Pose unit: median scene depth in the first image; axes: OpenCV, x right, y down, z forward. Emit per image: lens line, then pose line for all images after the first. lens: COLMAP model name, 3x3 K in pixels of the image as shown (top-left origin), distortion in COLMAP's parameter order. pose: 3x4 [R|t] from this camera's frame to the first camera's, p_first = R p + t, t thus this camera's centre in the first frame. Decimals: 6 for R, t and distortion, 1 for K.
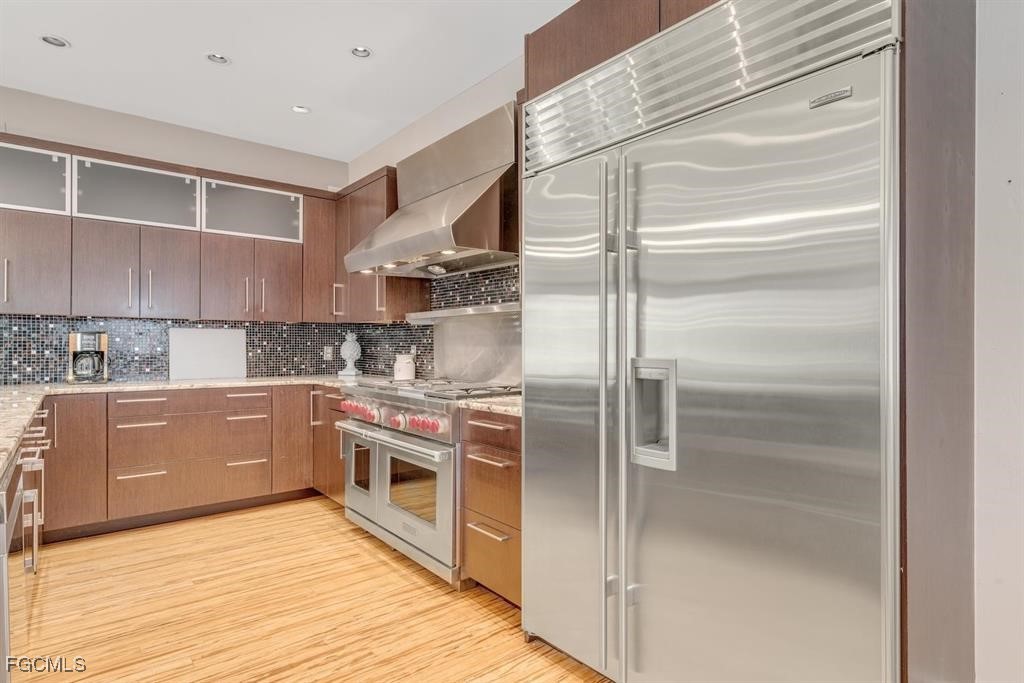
lens RADIAL K [[529.6, 0, 517.5], [0, 529.6, 345.6], [0, 0, 1]] dist [-0.013661, 0.003496]
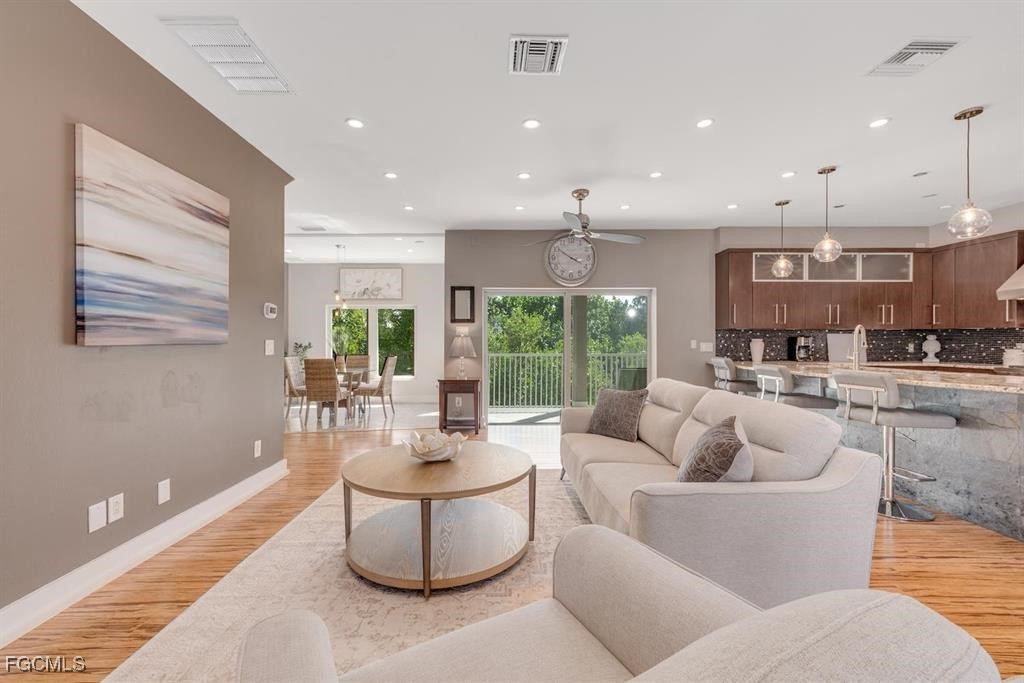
lens RADIAL K [[417.1, 0, 503.2], [0, 417.1, 341.4], [0, 0, 1]] dist [0.000658, 0.001143]
pose [[0.782542, -0.002874, -0.622592, -0.728115], [0.001221, 0.999995, -0.003081, -0.004172], [0.622597, 0.001651, 0.782541, -1.018796]]
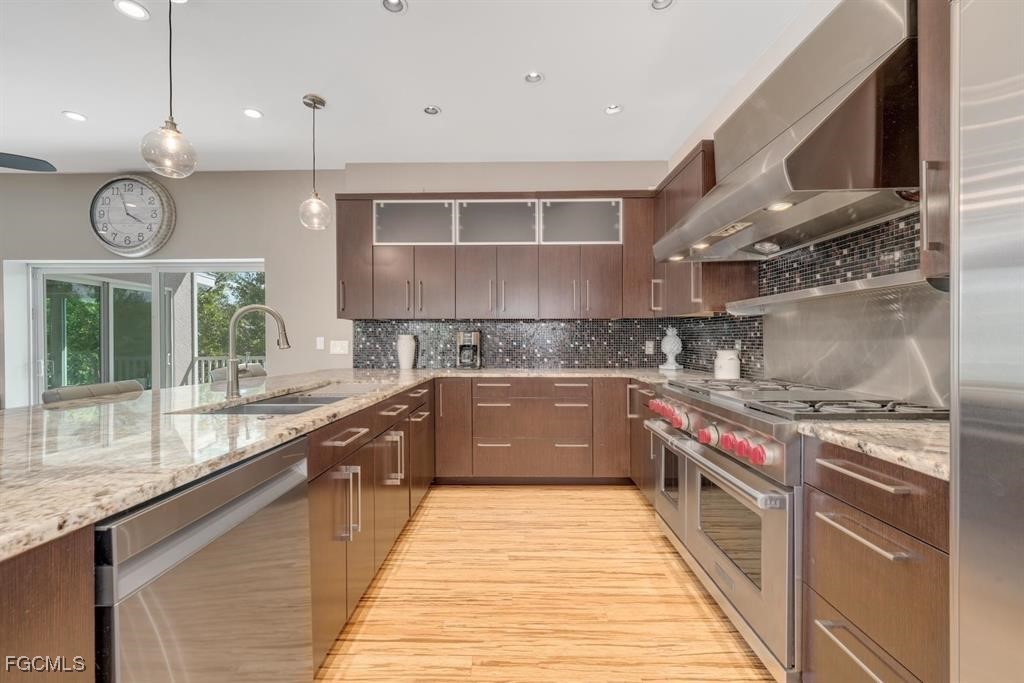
lens RADIAL K [[417.1, 0, 519.9], [0, 417.1, 341.2], [0, 0, 1]] dist [0.000658, 0.001143]
pose [[0.764088, -0.002487, -0.645107, -0.029421], [0.003710, 0.999993, 0.000539, 0.000266], [0.645101, -0.002805, 0.764092, 0.275255]]
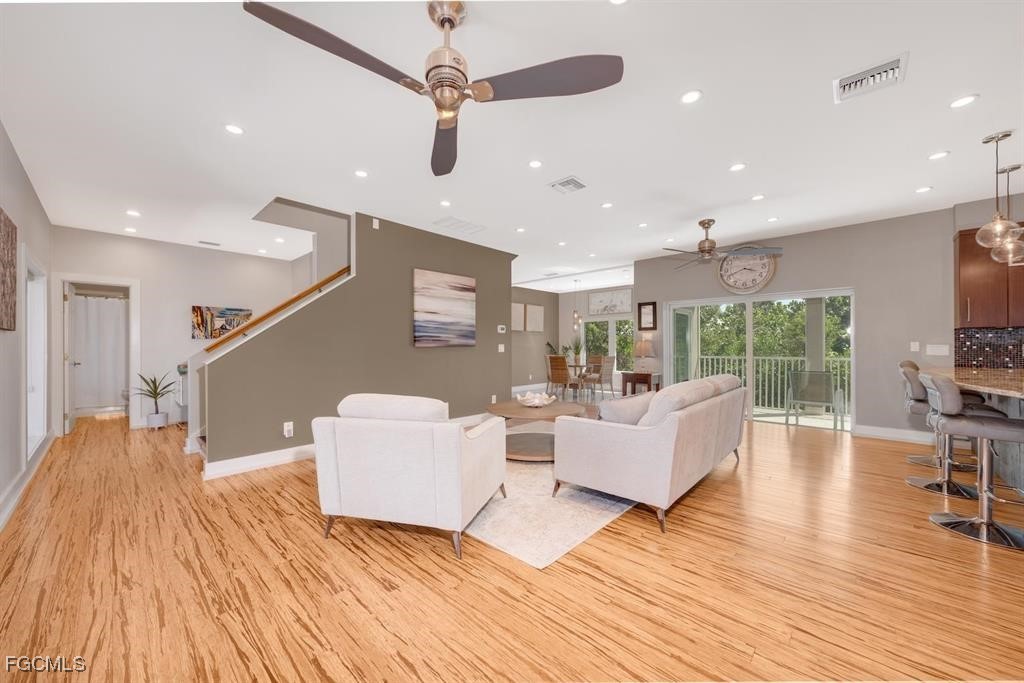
lens RADIAL K [[371.1, 0, 527.1], [0, 371.1, 346.3], [0, 0, 1]] dist [-0.007186, 0.001133]
pose [[0.175153, -0.000976, -0.984541, -0.052282], [0.002369, 0.999997, -0.000570, -0.001347], [0.984538, -0.002233, 0.175155, -0.758347]]
